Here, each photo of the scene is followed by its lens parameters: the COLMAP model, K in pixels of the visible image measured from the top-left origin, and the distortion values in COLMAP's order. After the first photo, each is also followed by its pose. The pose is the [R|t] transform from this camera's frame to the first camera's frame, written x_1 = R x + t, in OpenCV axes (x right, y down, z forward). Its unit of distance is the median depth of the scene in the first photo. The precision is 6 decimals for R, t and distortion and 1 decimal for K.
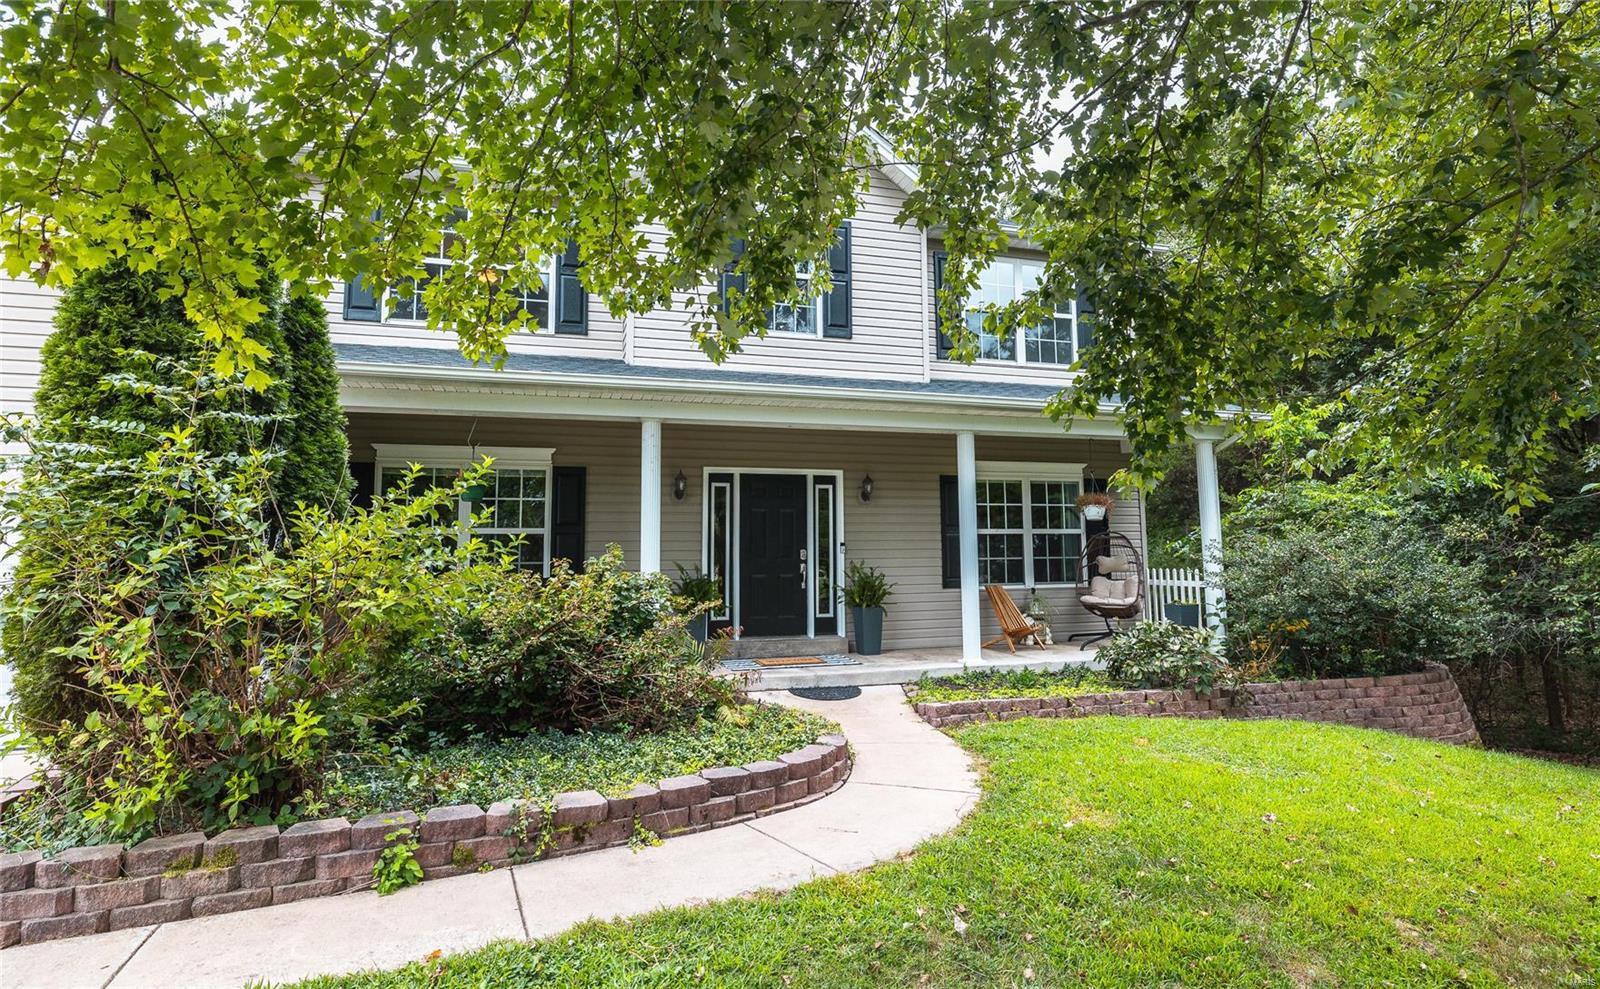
lens RADIAL K [[777.1, 0, 800.0], [0, 777.1, 494.5], [0, 0, 1]] dist [0.001130, 0.000499]
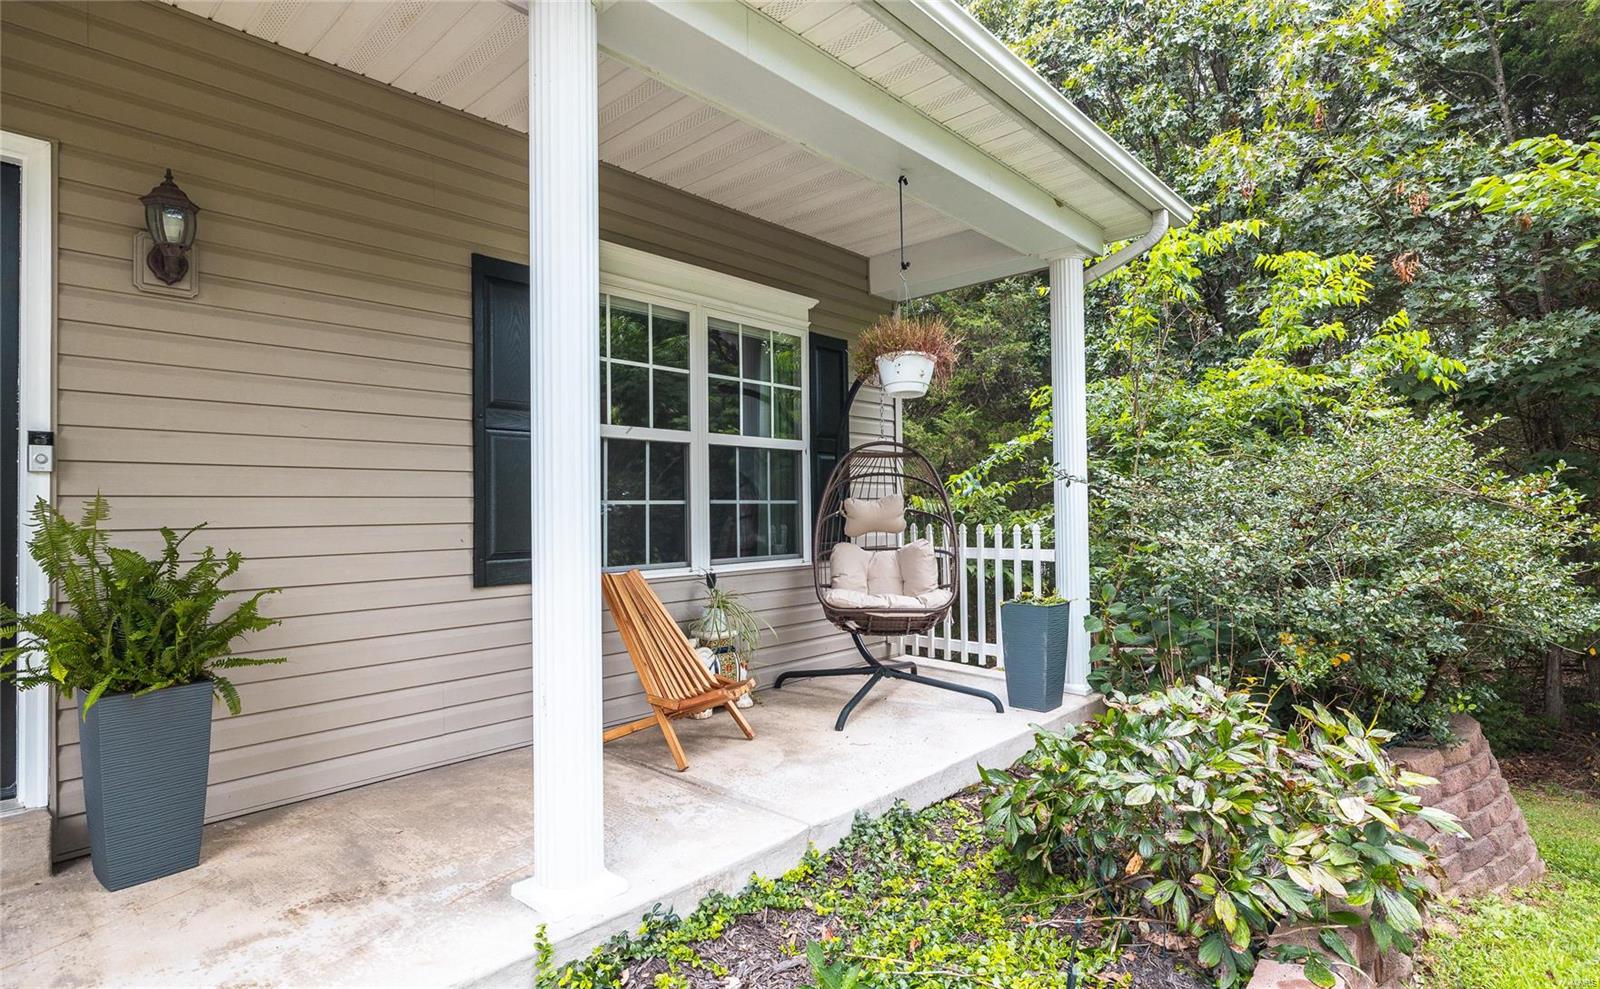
lens RADIAL K [[777.1, 0, 800.0], [0, 777.1, 494.5], [0, 0, 1]] dist [0.001130, 0.000499]
pose [[0.857222, 0.010408, 0.514842, 0.129504], [-0.036891, 0.998468, 0.041239, 0.060378], [-0.513624, -0.054344, 0.856293, 0.633076]]
